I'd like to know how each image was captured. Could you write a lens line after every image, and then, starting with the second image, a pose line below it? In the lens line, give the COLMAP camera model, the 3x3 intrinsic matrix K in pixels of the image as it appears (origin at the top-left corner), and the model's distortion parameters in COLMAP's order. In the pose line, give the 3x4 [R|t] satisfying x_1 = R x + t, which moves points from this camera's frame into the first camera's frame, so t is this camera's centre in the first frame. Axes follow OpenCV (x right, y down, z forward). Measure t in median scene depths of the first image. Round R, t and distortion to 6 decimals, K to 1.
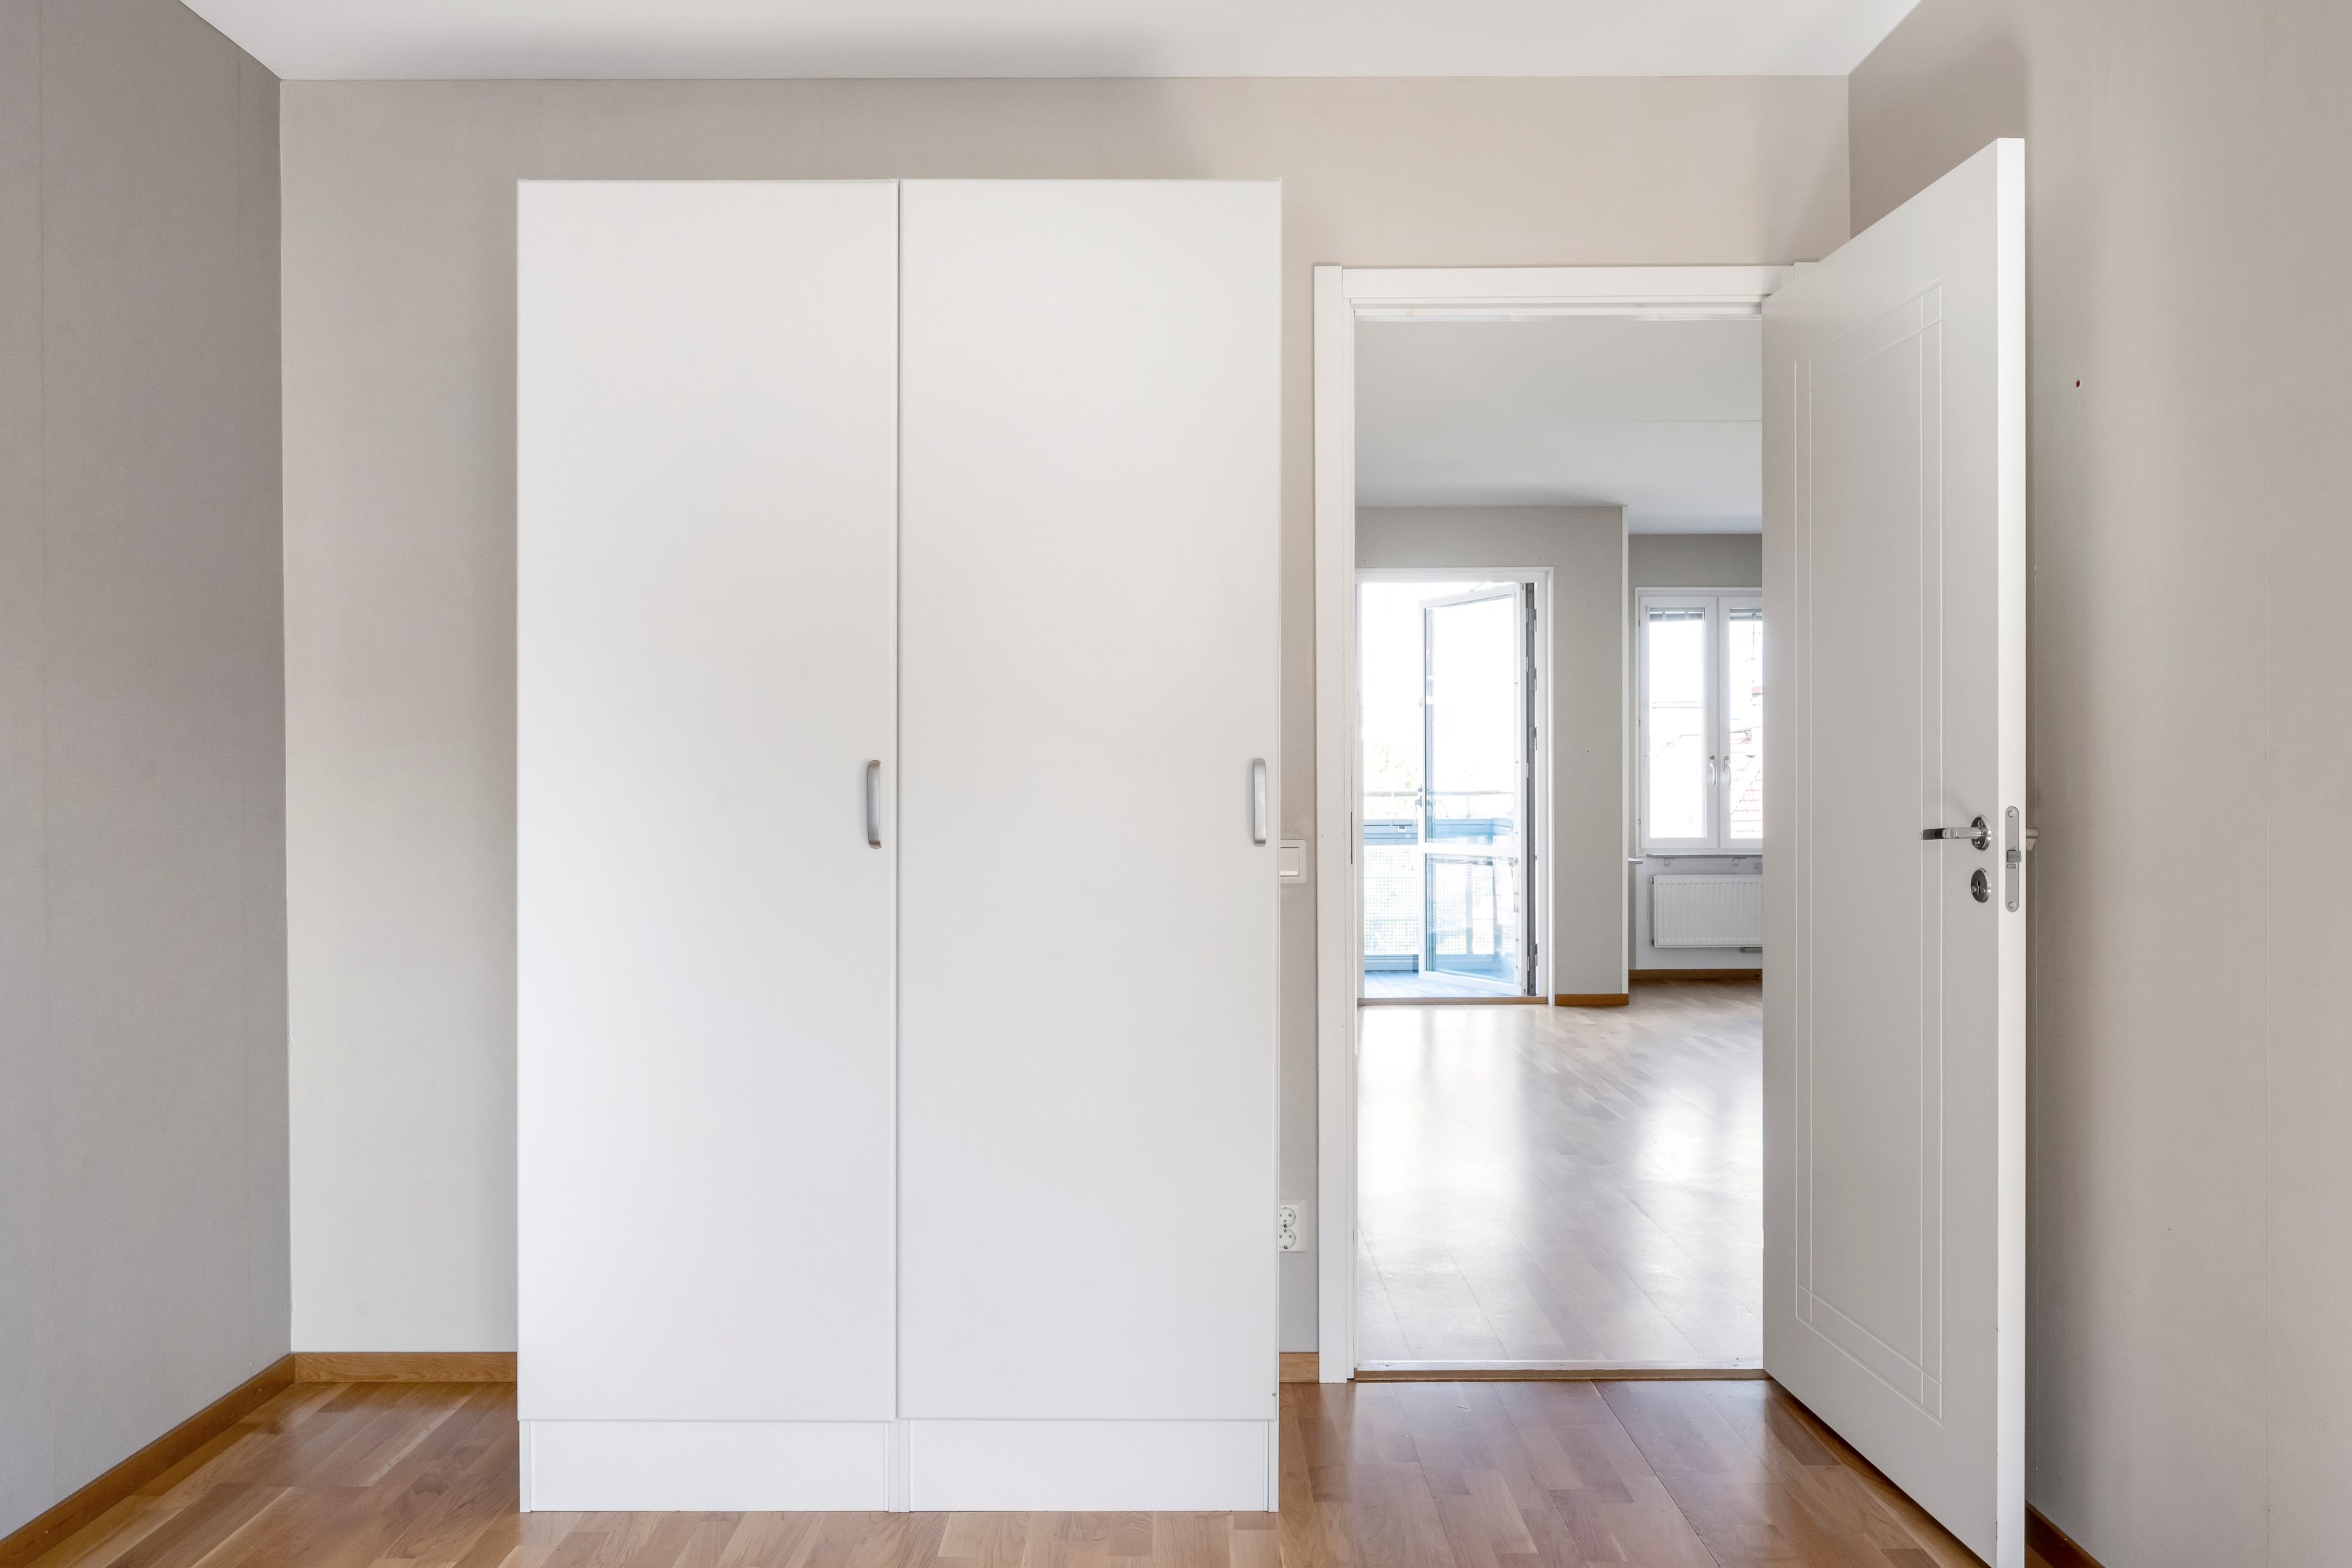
lens RADIAL K [[1620.9, 0, 1173.7], [0, 1620.9, 803.3], [0, 0, 1]] dist [-0.001087, 0.000008]
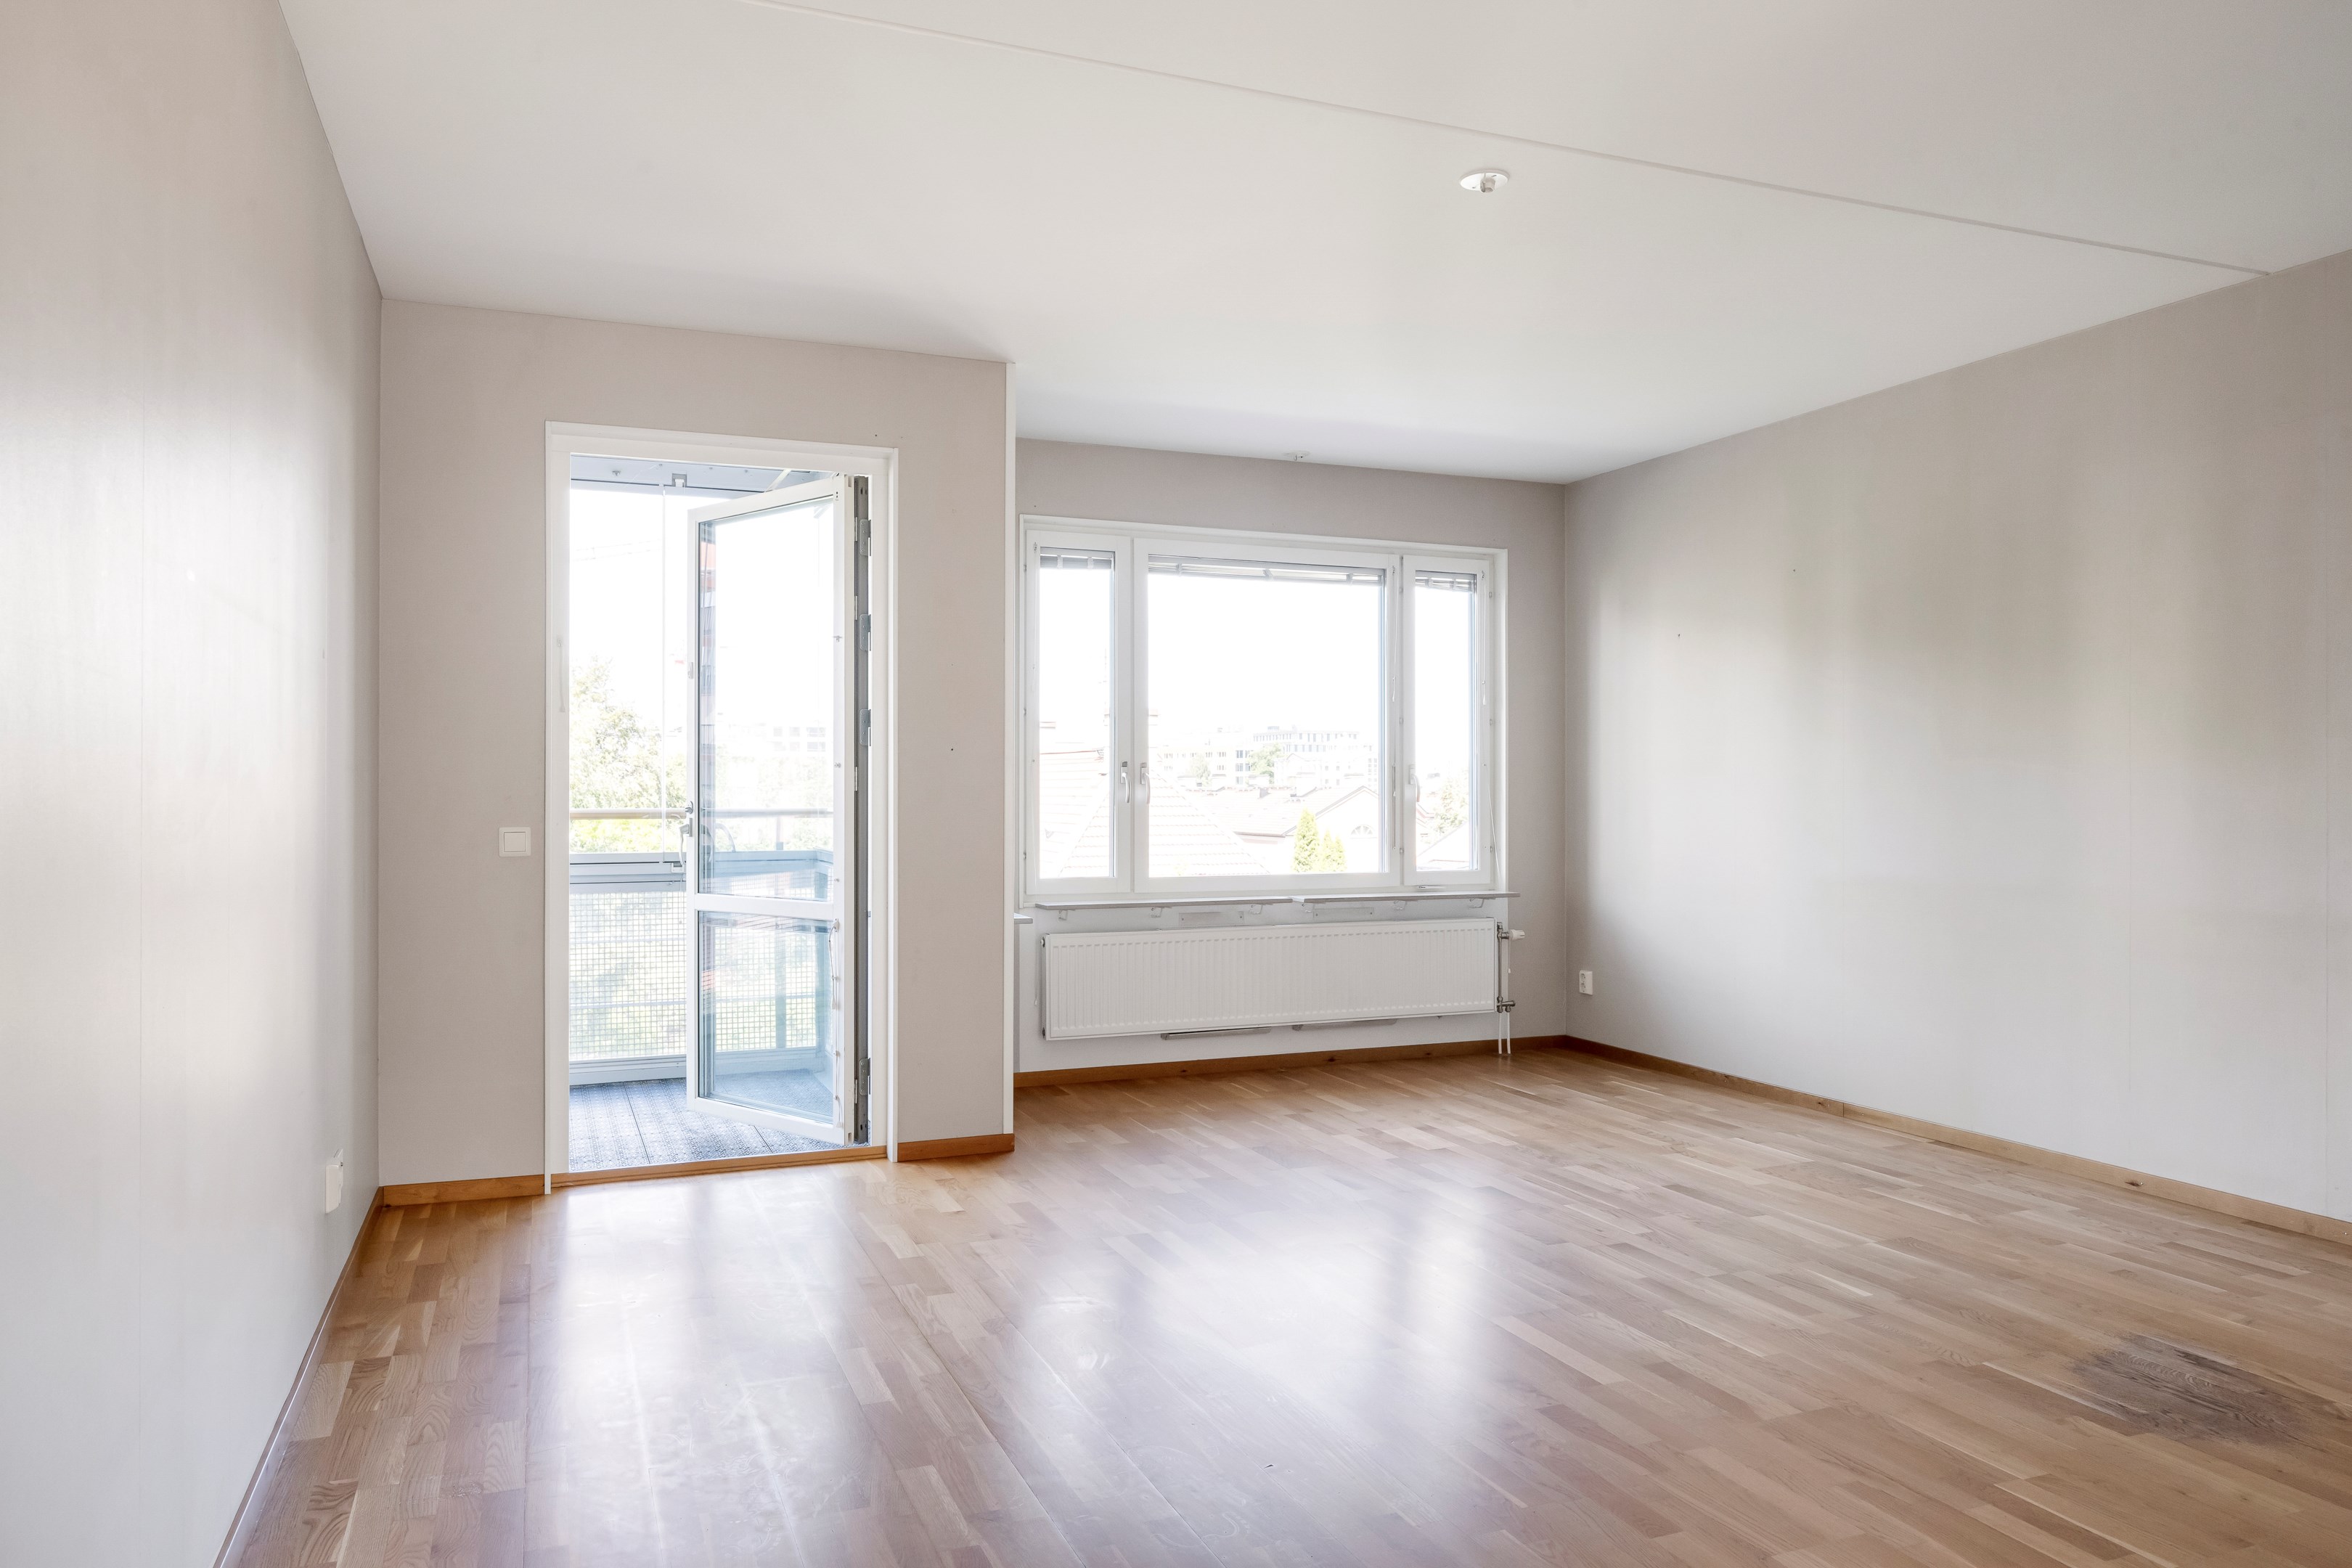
lens RADIAL K [[1485.3, 0, 1175.3], [0, 1485.3, 802.2], [0, 0, 1]] dist [0.002970, 0.002224]
pose [[0.921500, 0.005063, 0.388345, 0.106769], [-0.001991, 0.999963, -0.008314, -0.006738], [-0.388372, 0.006888, 0.921477, 0.415660]]
